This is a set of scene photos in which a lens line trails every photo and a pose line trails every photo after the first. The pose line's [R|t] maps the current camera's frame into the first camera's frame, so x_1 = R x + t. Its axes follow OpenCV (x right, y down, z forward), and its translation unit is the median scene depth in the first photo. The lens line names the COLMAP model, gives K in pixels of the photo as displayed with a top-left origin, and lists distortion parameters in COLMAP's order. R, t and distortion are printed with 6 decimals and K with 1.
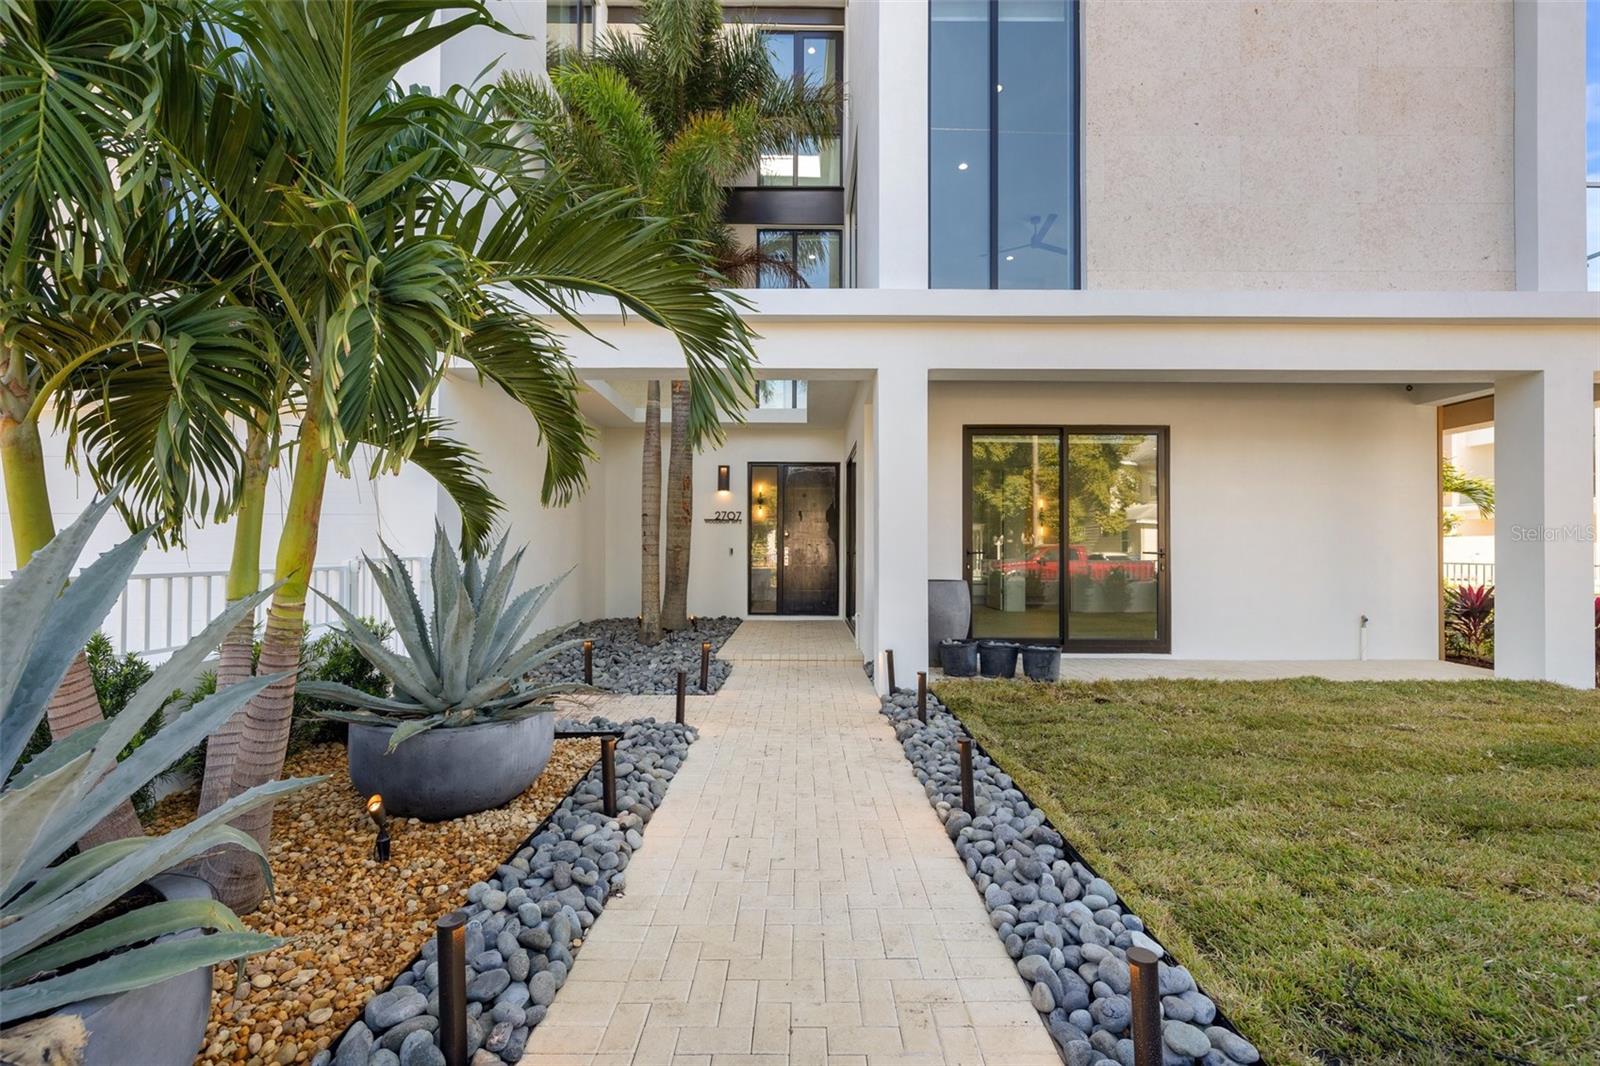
lens RADIAL K [[663.7, 0, 801.6], [0, 663.7, 527.7], [0, 0, 1]] dist [-0.000807, -0.000525]
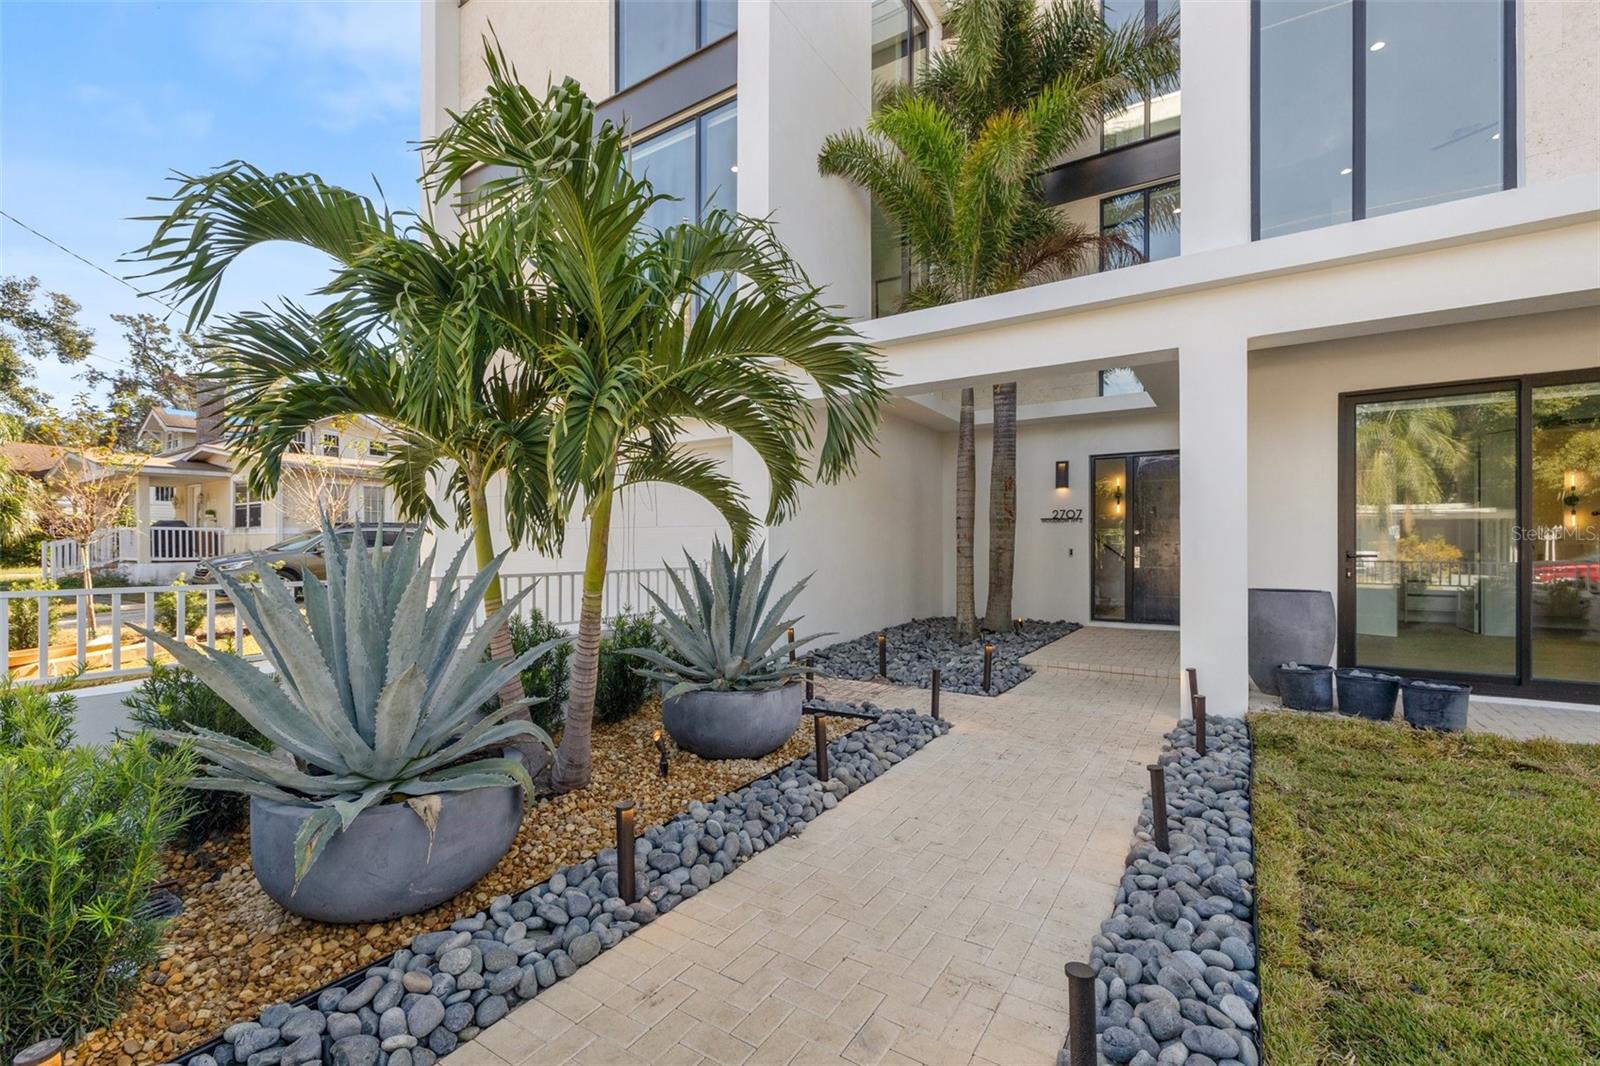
lens RADIAL K [[674.8, 0, 799.6], [0, 674.8, 526.9], [0, 0, 1]] dist [-0.002774, -0.000737]
pose [[0.841003, -0.019941, -0.540662, 0.255007], [0.021980, 0.999755, -0.002684, -0.016547], [0.540583, -0.009627, 0.841235, -0.036050]]
